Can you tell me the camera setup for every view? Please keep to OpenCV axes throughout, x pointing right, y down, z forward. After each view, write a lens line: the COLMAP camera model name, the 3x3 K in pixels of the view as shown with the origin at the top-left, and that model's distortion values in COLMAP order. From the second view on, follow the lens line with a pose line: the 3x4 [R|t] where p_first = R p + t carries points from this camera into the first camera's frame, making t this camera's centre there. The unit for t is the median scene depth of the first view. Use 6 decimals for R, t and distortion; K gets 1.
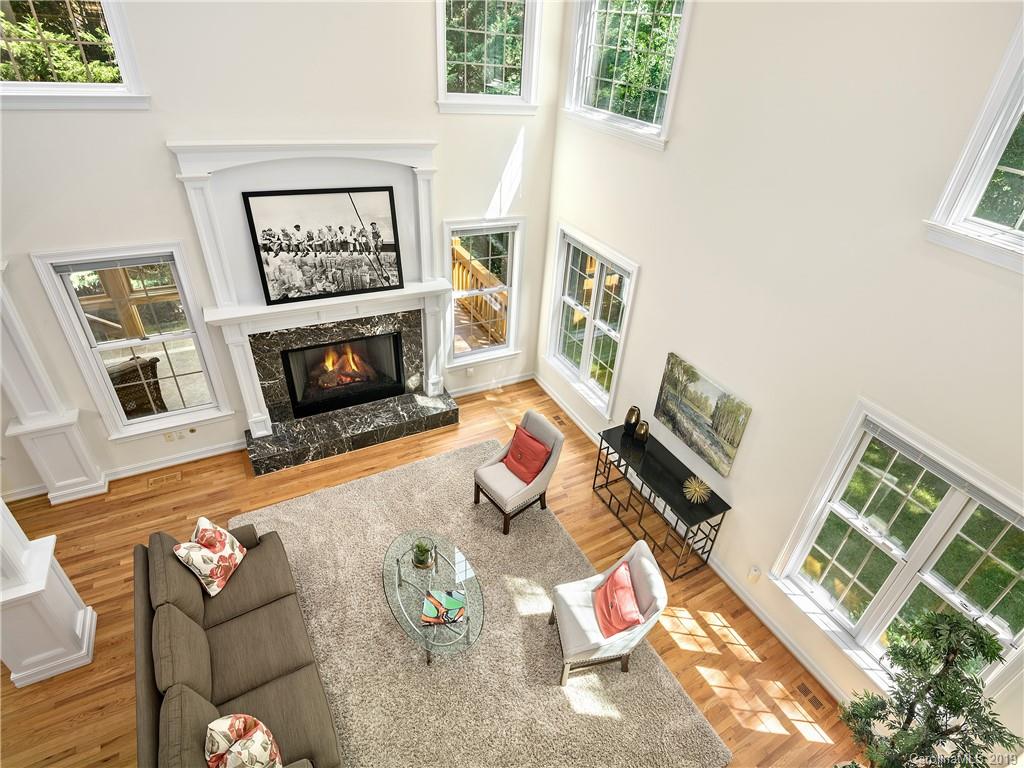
lens RADIAL K [[531.1, 0, 522.9], [0, 531.1, 382.7], [0, 0, 1]] dist [-0.015263, -0.004230]
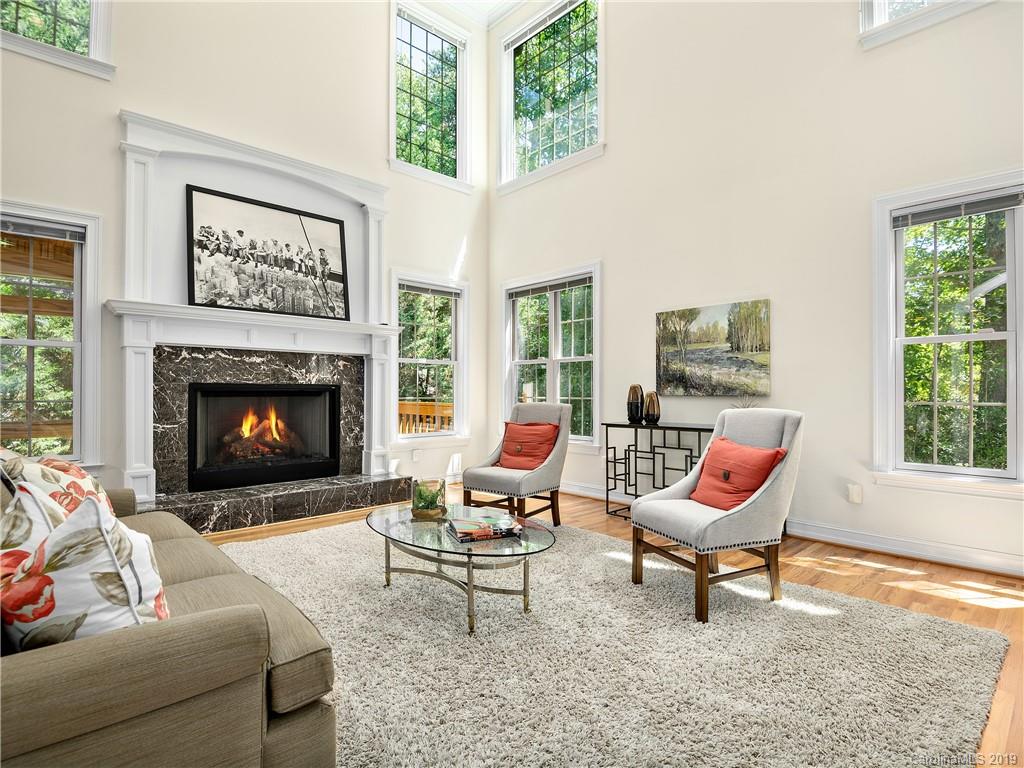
lens RADIAL K [[531.1, 0, 509.5], [0, 531.1, 385.0], [0, 0, 1]] dist [-0.015263, -0.004230]
pose [[0.972687, -0.057728, 0.224828, -0.183482], [0.170359, 0.835434, -0.522521, 0.458158], [-0.157665, 0.546551, 0.822450, 0.300671]]
